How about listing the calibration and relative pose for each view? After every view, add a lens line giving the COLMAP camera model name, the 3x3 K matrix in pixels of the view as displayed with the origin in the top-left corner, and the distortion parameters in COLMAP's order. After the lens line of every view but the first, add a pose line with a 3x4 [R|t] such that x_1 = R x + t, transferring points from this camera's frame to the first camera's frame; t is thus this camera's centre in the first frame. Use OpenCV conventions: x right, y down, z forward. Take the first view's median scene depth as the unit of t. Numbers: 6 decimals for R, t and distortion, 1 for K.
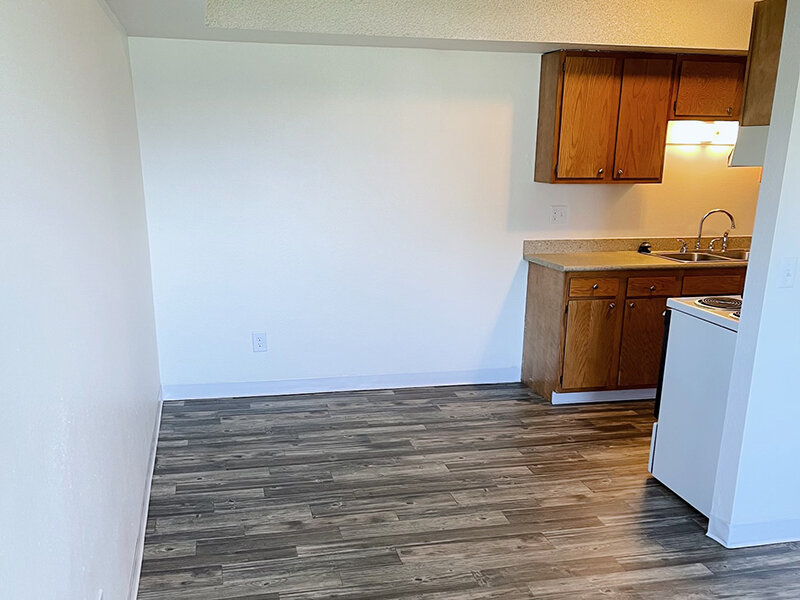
lens RADIAL K [[609.5, 0, 400.0], [0, 609.5, 300.0], [0, 0, 1]] dist [0.004961, 0.003320]
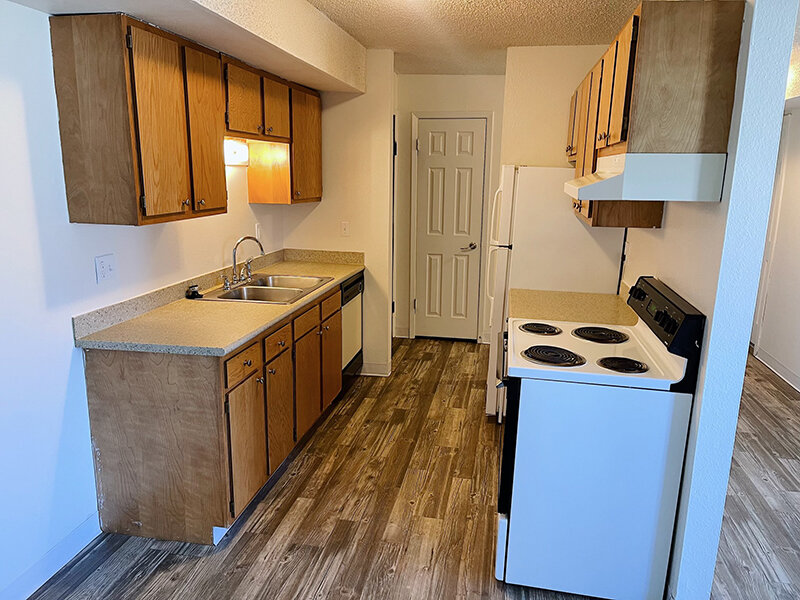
lens RADIAL K [[584.7, 0, 400.0], [0, 584.7, 300.0], [0, 0, 1]] dist [0.047896, -0.001428]
pose [[0.475527, -0.192106, 0.858469, -0.167622], [0.204378, 0.973289, 0.104591, -0.123445], [-0.855631, 0.125716, 0.502087, 0.462716]]
